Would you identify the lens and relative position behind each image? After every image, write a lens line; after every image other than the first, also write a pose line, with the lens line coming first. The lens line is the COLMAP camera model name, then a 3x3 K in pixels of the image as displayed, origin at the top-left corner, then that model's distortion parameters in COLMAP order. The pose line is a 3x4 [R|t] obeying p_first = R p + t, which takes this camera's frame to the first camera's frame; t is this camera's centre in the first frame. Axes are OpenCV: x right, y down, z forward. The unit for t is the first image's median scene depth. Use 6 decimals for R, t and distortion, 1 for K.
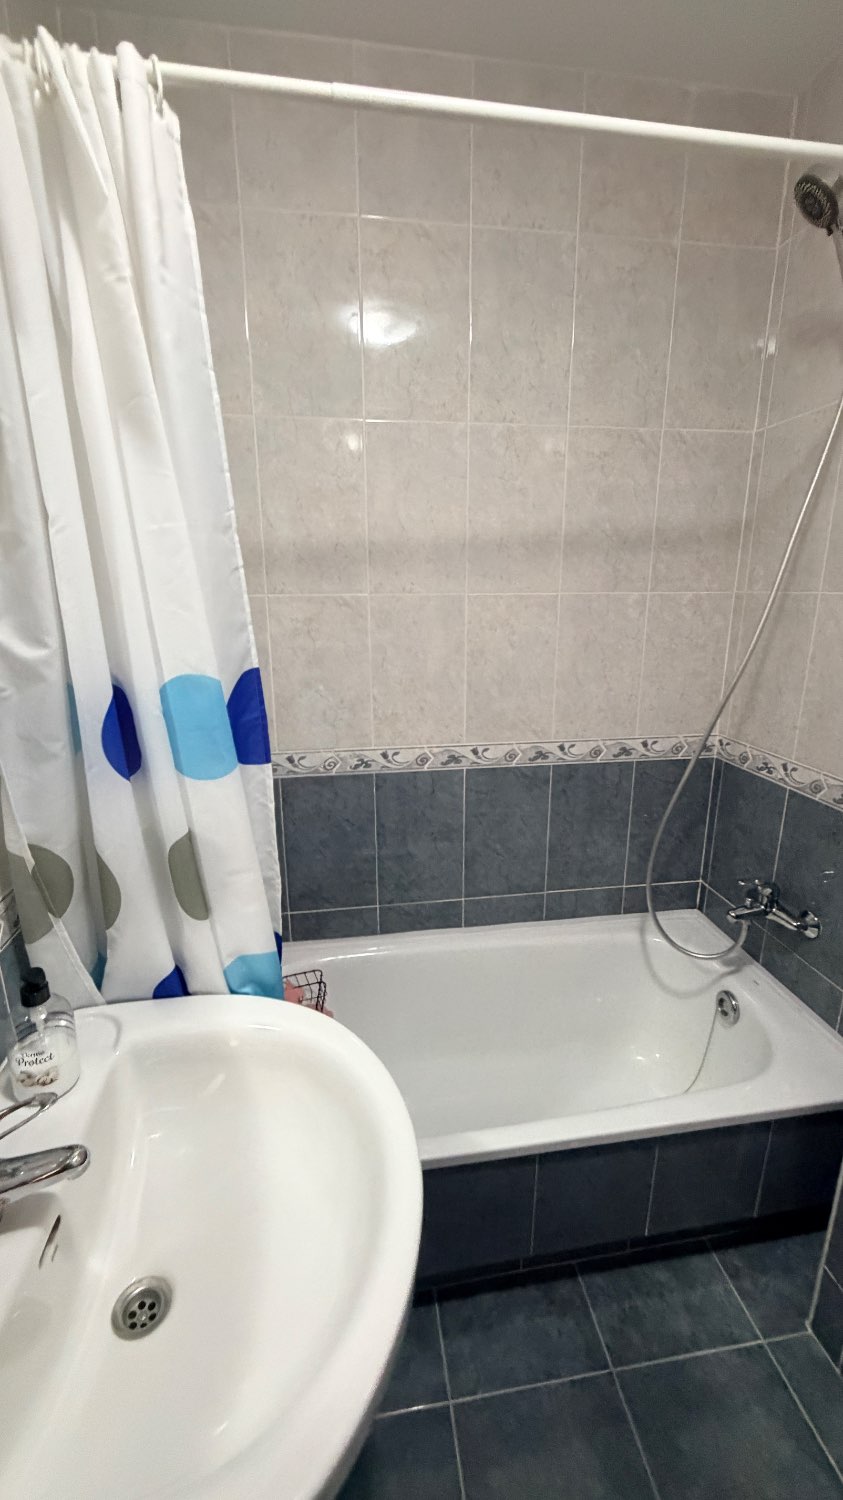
lens RADIAL K [[596.4, 0, 420.9], [0, 596.4, 744.2], [0, 0, 1]] dist [-0.000262, 0.000019]
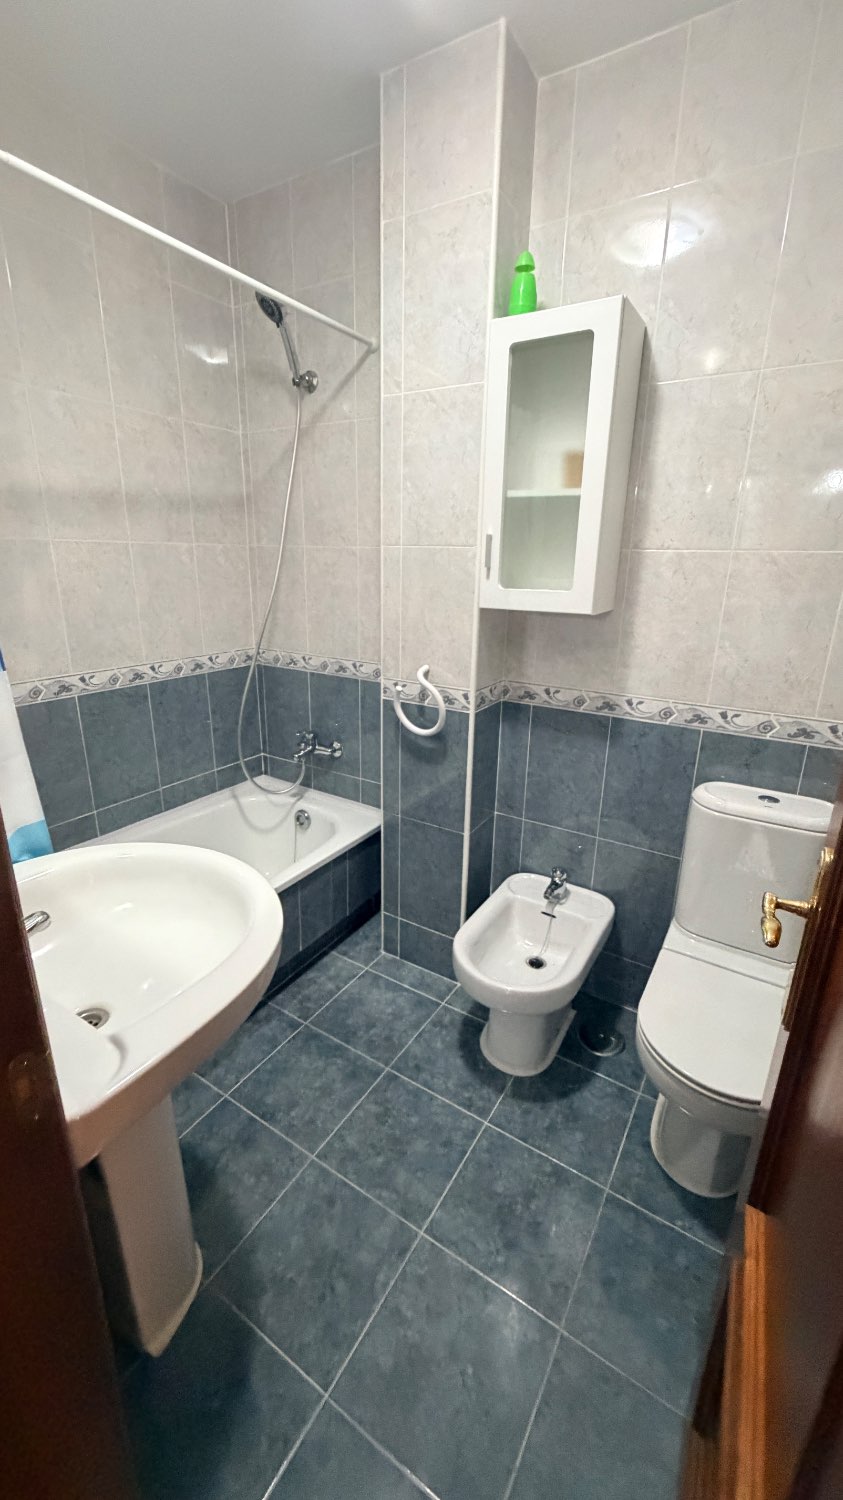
lens RADIAL K [[596.4, 0, 420.9], [0, 596.4, 744.2], [0, 0, 1]] dist [-0.000262, 0.000019]
pose [[0.647093, -0.211932, 0.732363, -0.369507], [0.169331, 0.976547, 0.132978, 0.095239], [-0.743369, 0.037962, 0.667804, -0.261068]]
